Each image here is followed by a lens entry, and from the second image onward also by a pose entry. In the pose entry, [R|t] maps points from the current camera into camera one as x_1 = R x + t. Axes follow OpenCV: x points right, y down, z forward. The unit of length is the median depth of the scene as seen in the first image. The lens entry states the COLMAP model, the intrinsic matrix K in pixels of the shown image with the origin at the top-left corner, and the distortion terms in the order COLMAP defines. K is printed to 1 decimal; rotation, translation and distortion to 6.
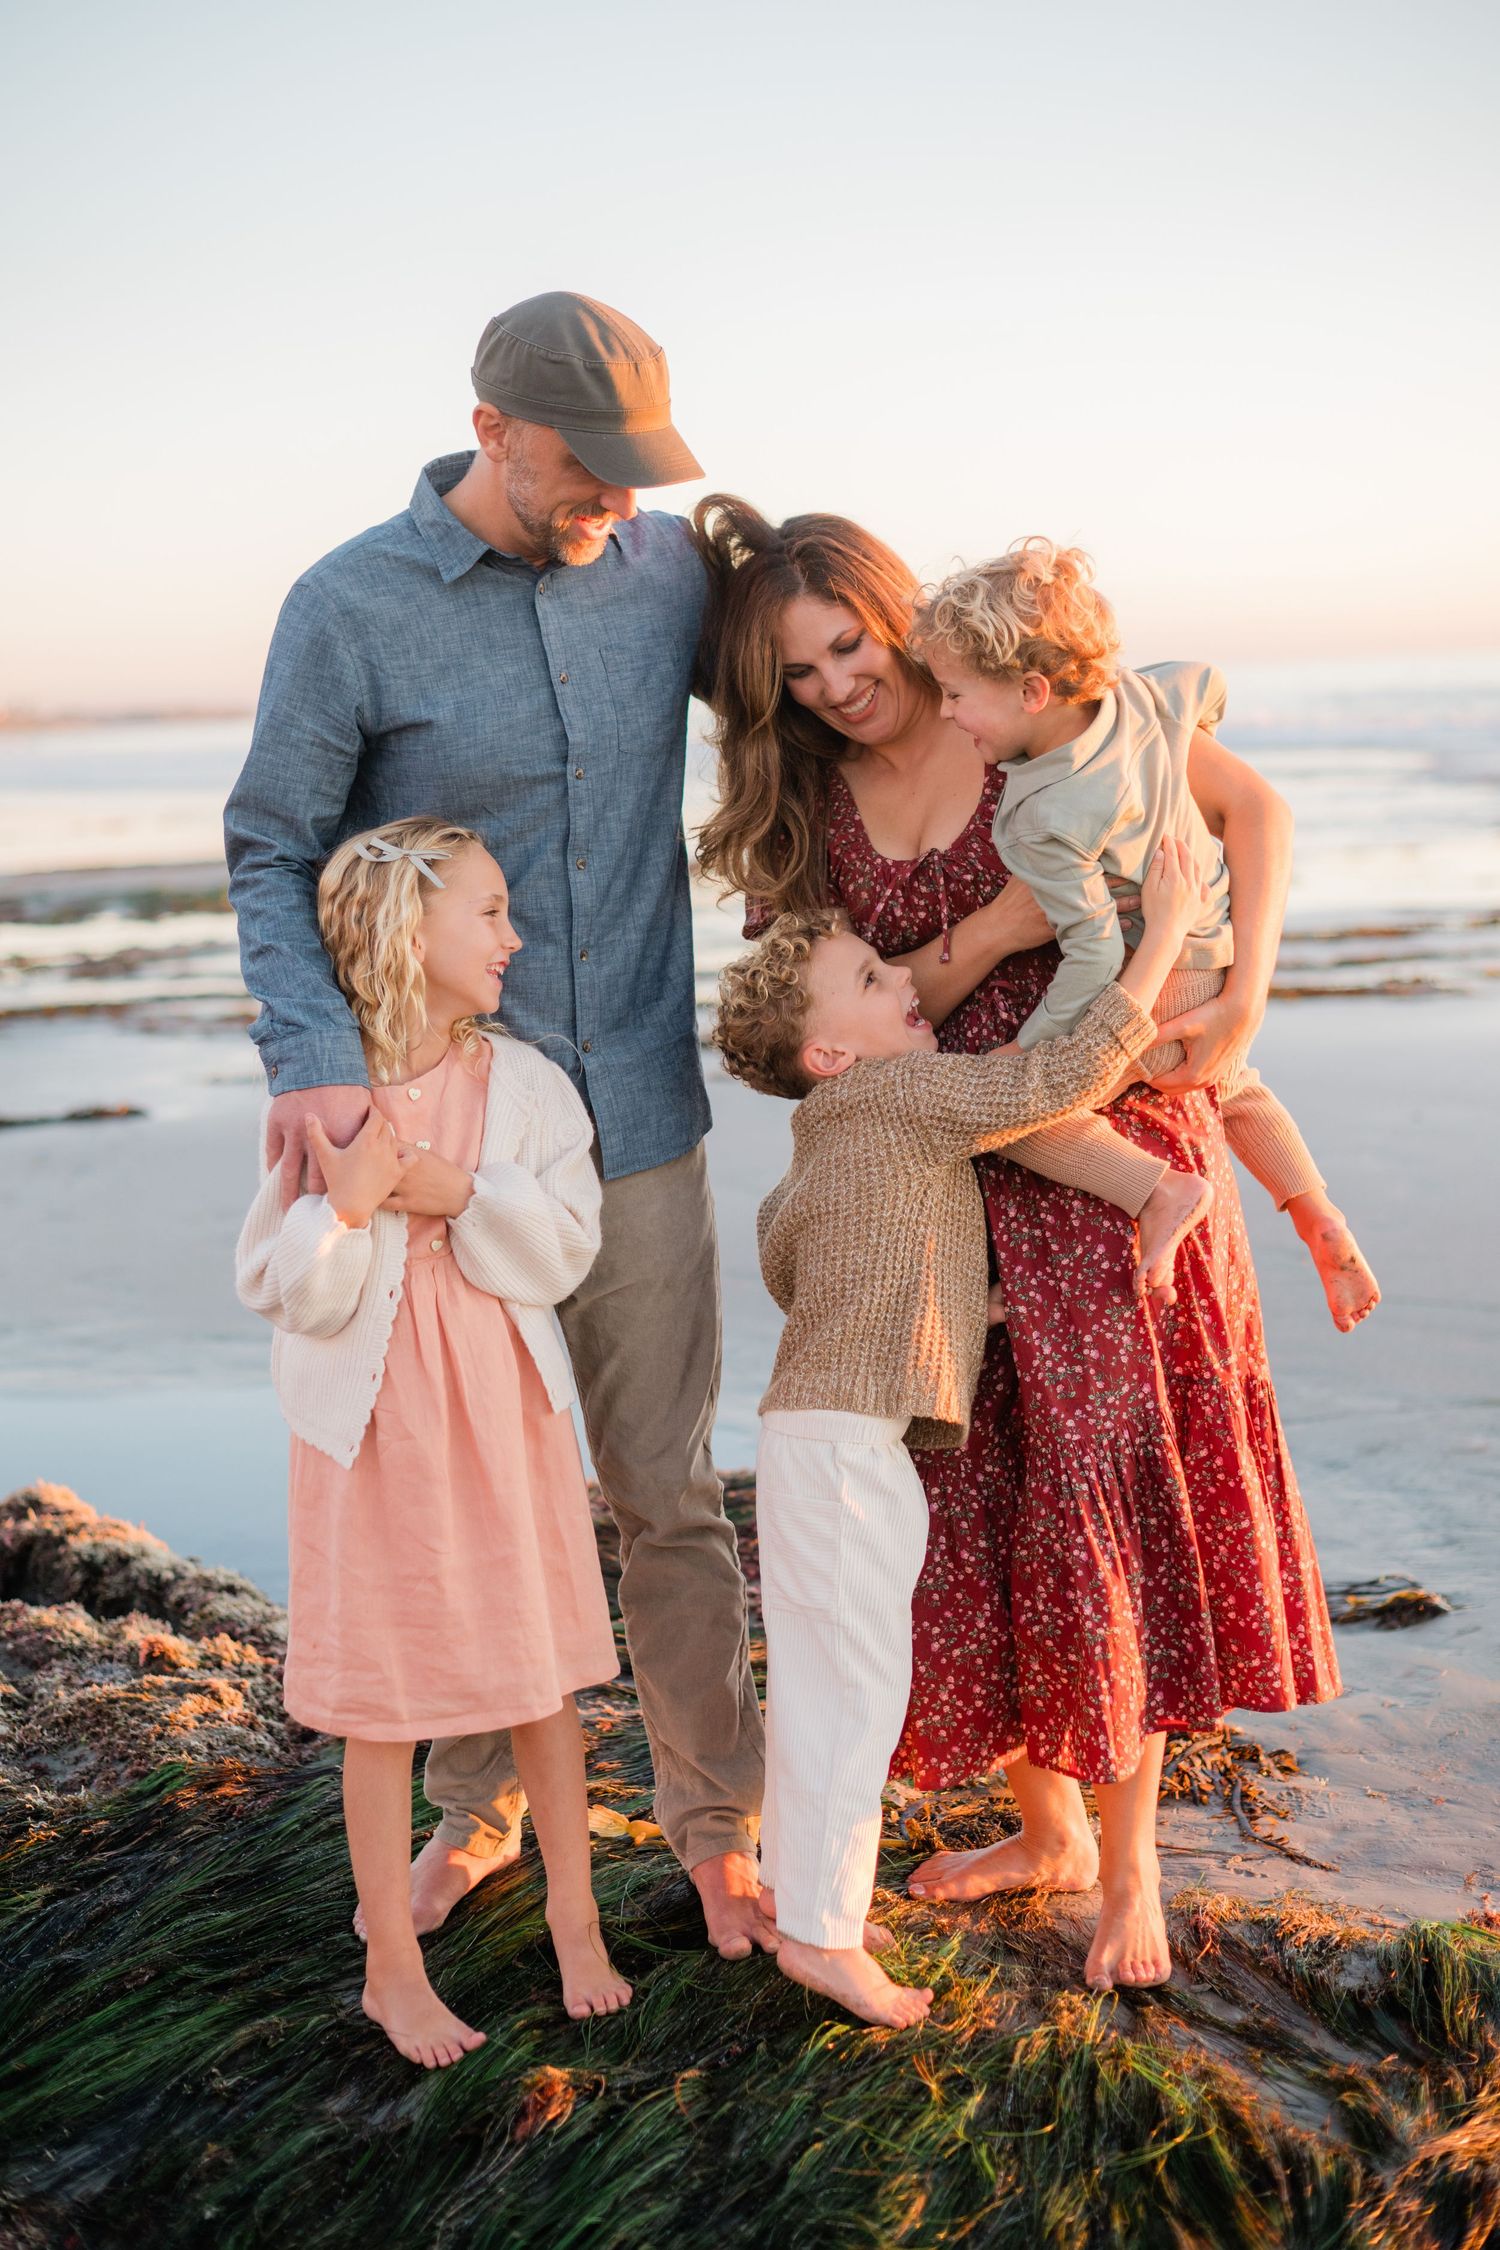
lens RADIAL K [[3263.8, 0, 753.4], [0, 3263.8, 1117.3], [0, 0, 1]] dist [-0.112092, 0.000000]
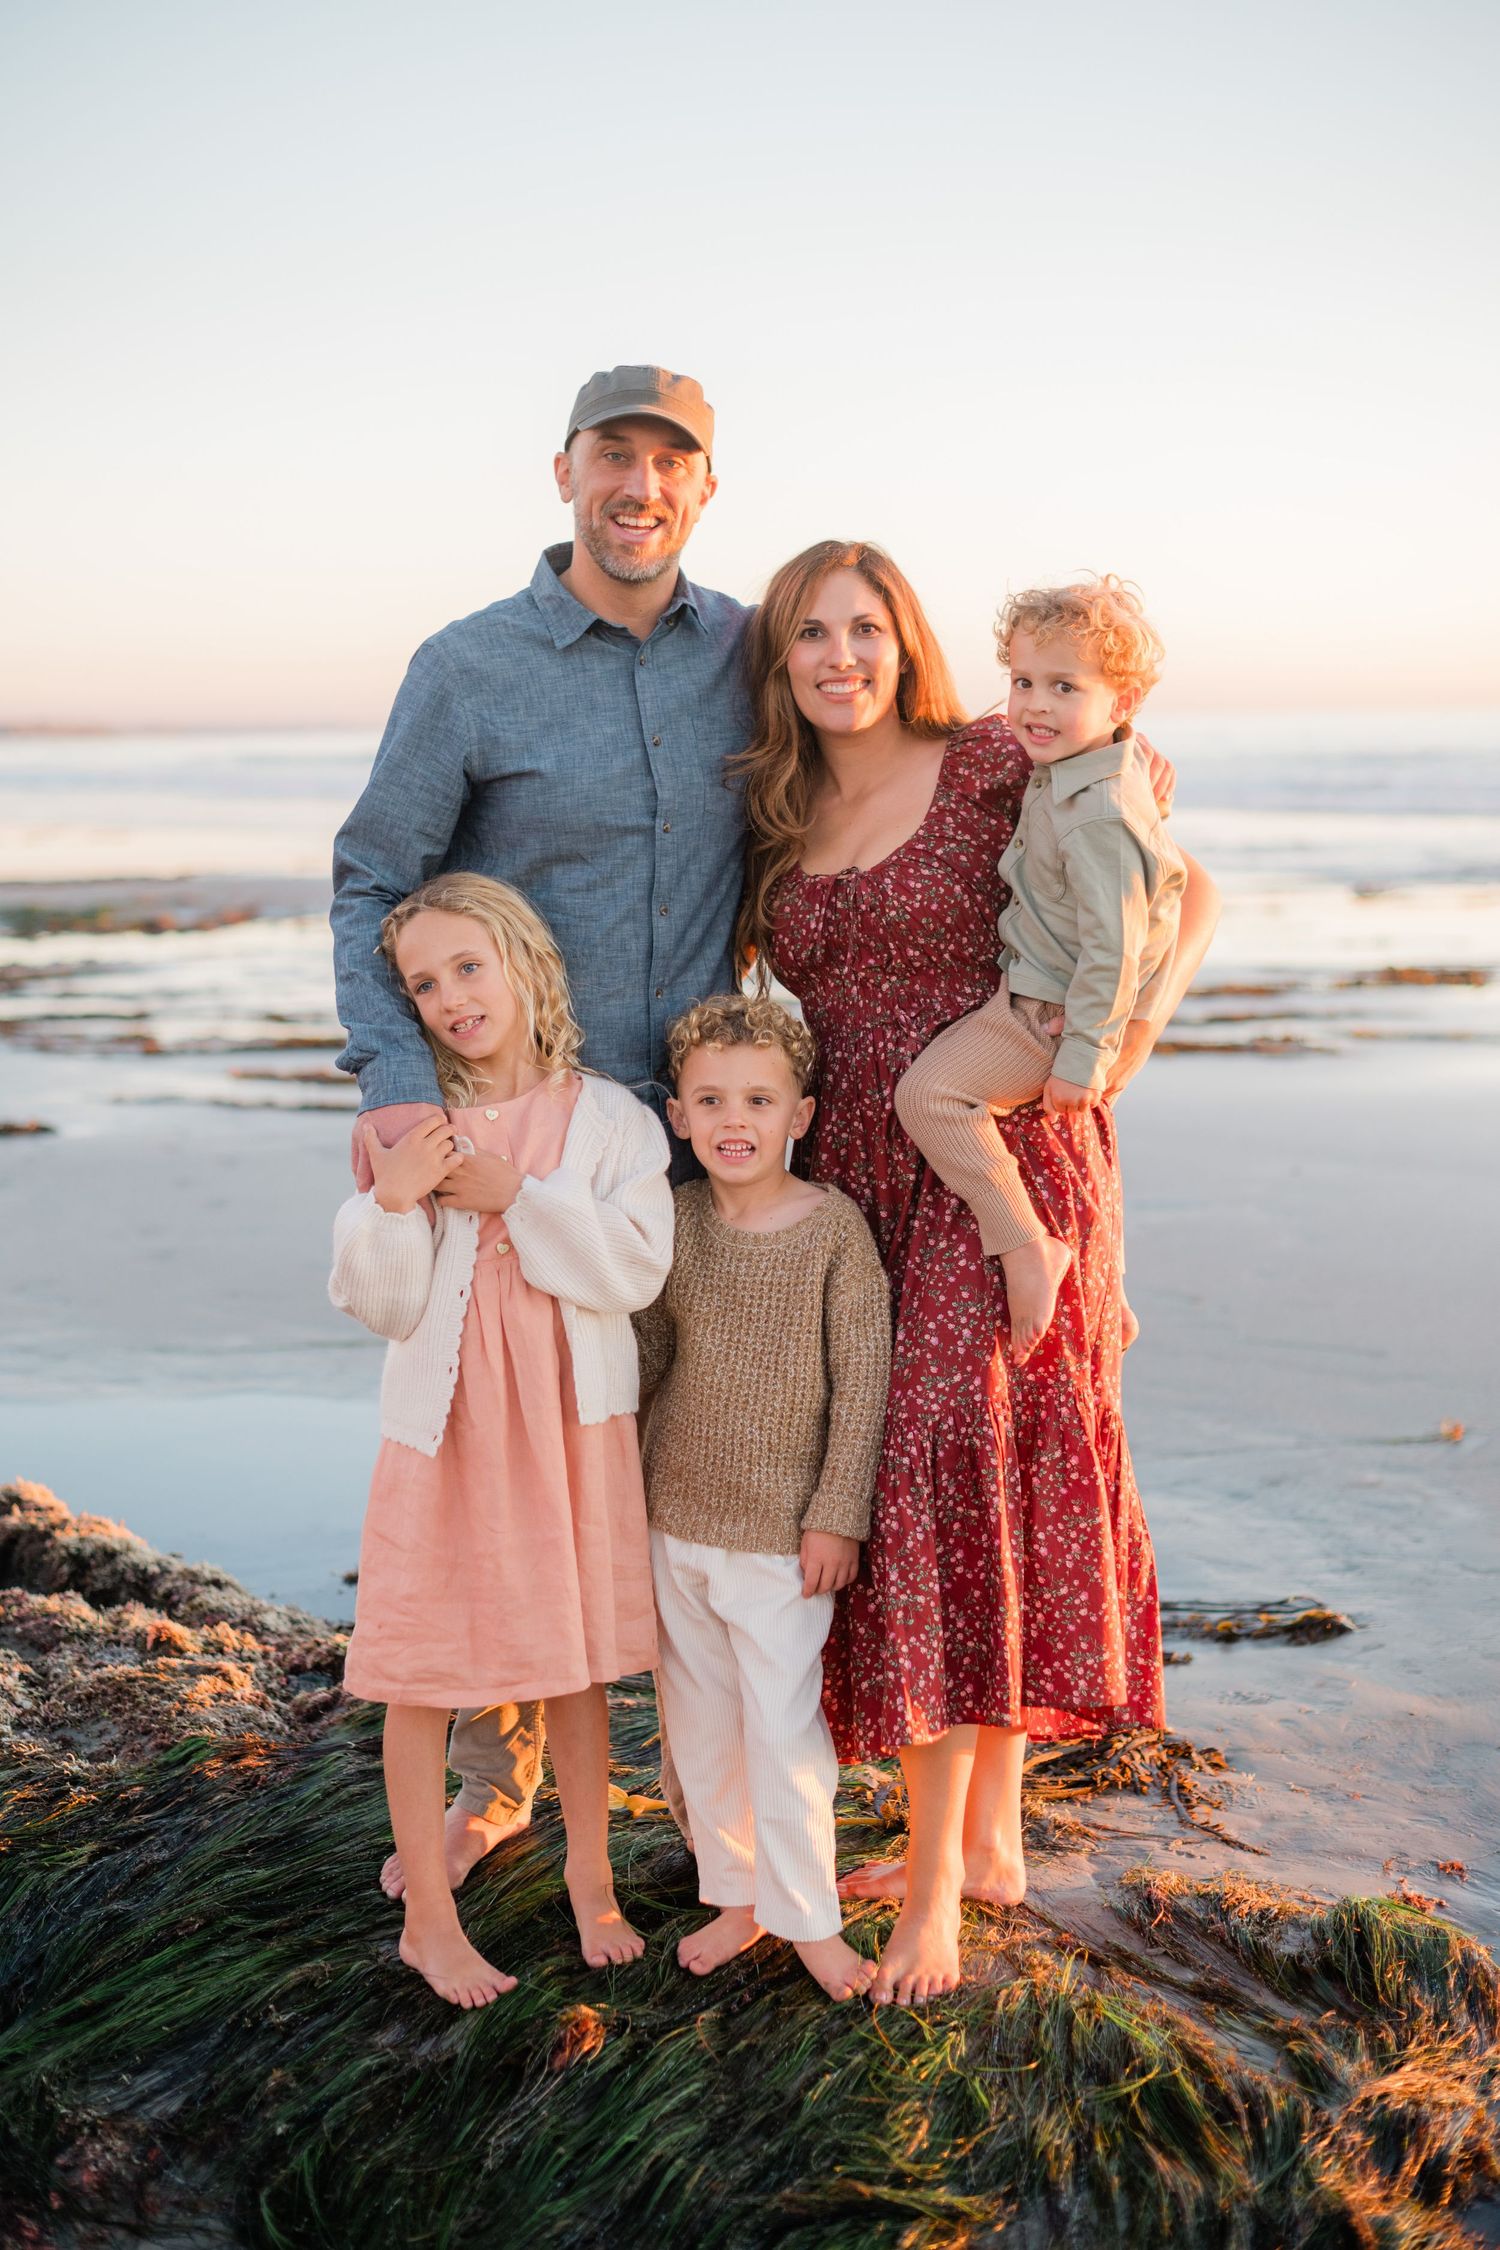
lens RADIAL K [[3290.4, 0, 768.3], [0, 3290.4, 1127.6], [0, 0, 1]] dist [-0.120646, 0.000000]
pose [[0.997991, 0.030507, 0.055523, -0.061275], [-0.030045, 0.999507, -0.009147, 0.001578], [-0.055774, 0.007461, 0.998416, -0.104015]]
